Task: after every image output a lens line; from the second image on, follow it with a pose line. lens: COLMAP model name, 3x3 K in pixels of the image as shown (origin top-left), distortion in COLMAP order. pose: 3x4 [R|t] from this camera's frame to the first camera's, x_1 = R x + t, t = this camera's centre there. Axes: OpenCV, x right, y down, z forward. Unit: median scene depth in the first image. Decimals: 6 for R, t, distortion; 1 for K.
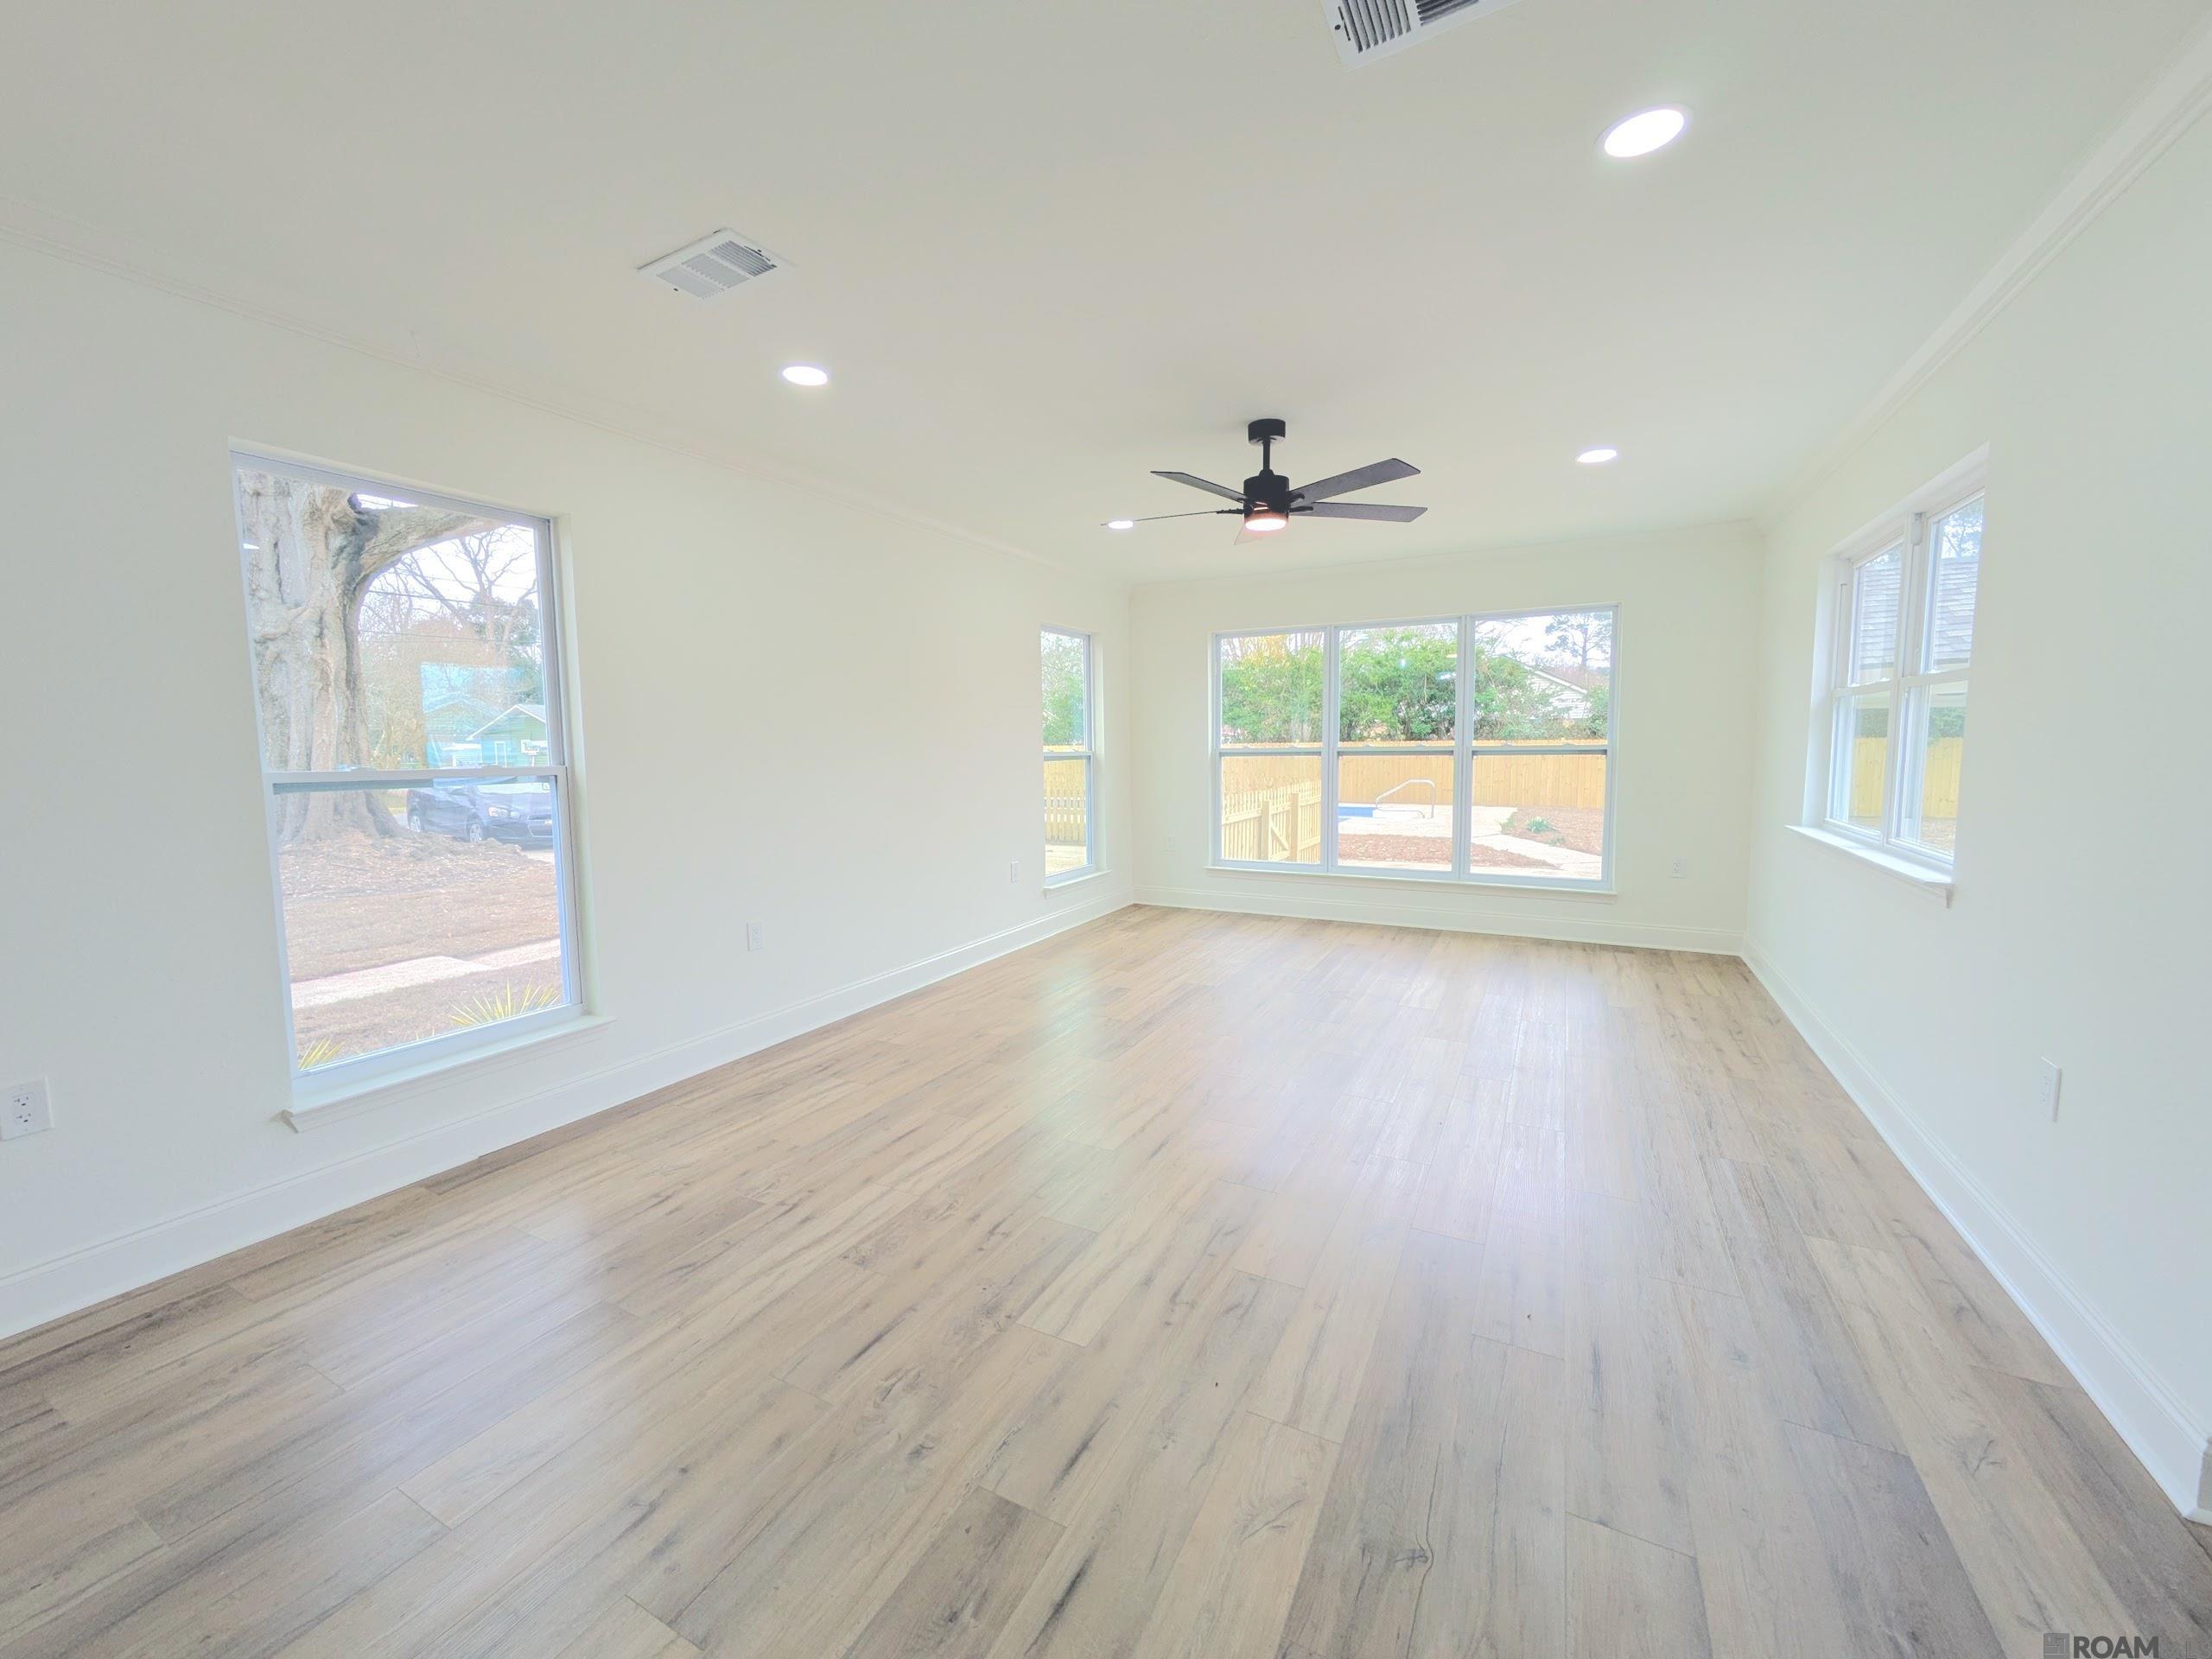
lens RADIAL K [[875.4, 0, 1097.5], [0, 875.4, 830.7], [0, 0, 1]] dist [-0.001303, 0.001852]
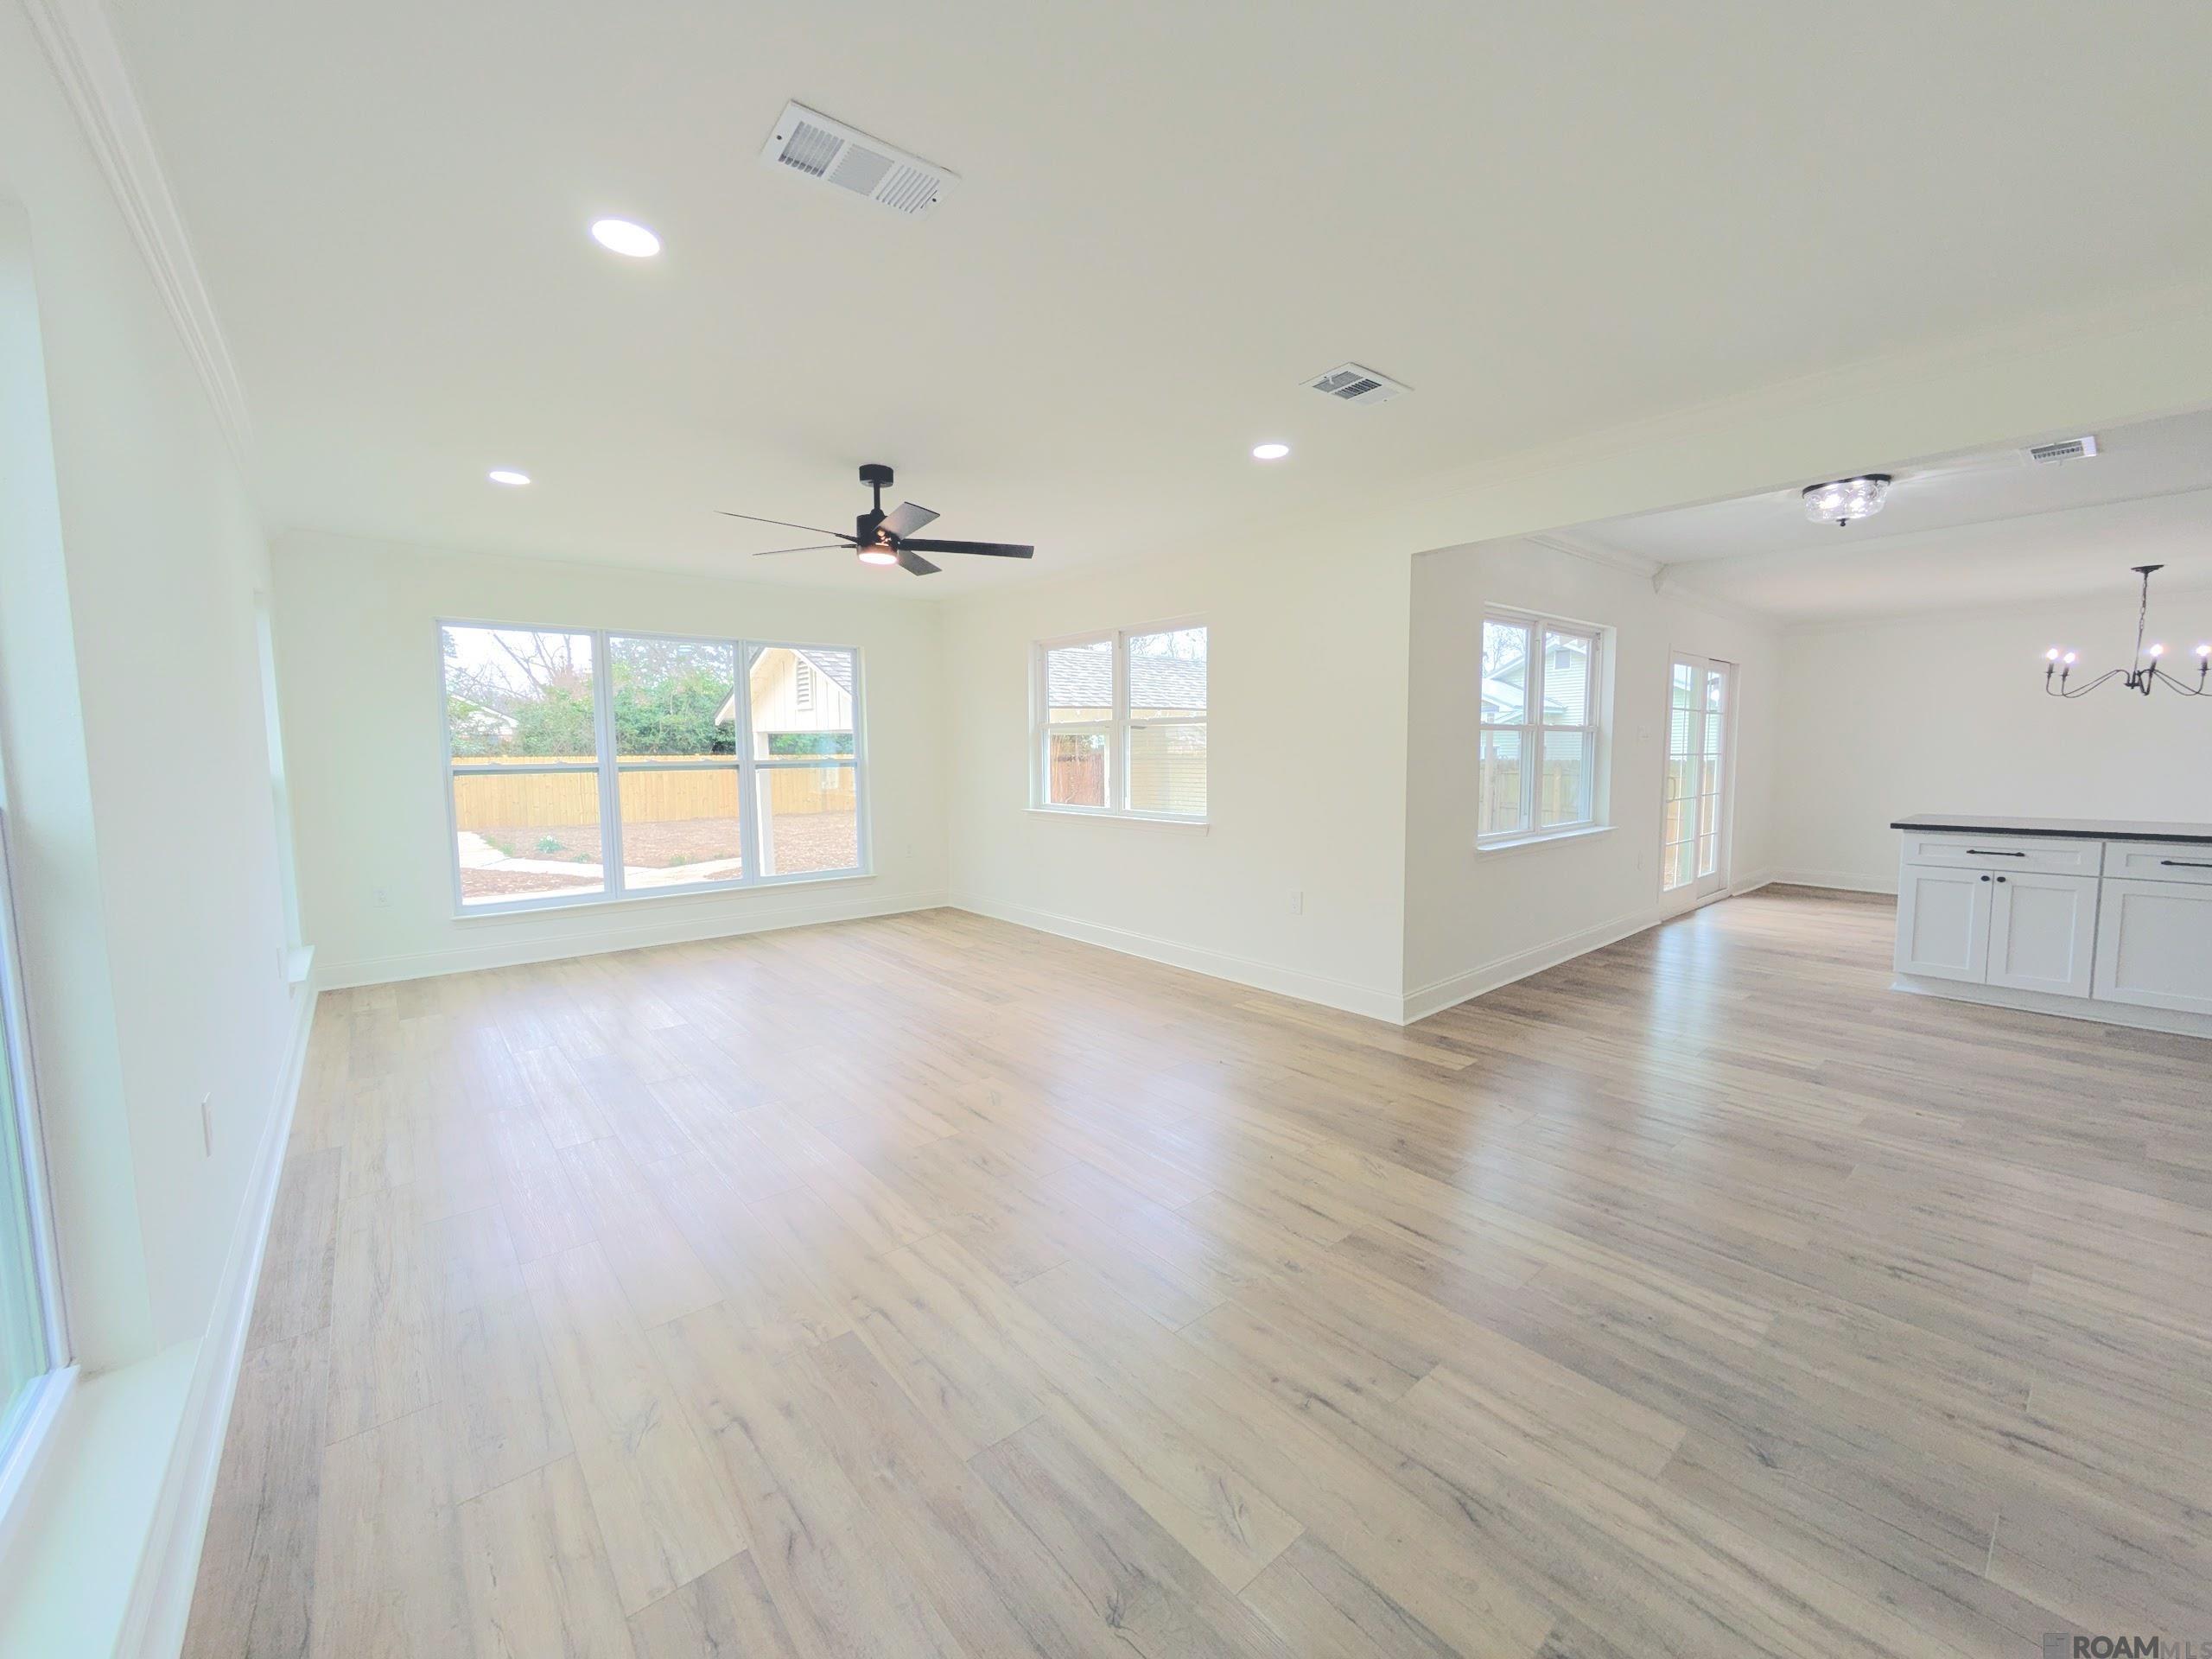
lens RADIAL K [[875.4, 0, 1095.0], [0, 875.4, 824.0], [0, 0, 1]] dist [-0.001303, 0.001852]
pose [[0.377265, -0.069685, 0.923480, -0.528913], [0.096001, 0.994736, 0.035843, -0.020162], [-0.921116, 0.075133, 0.381969, 0.243632]]
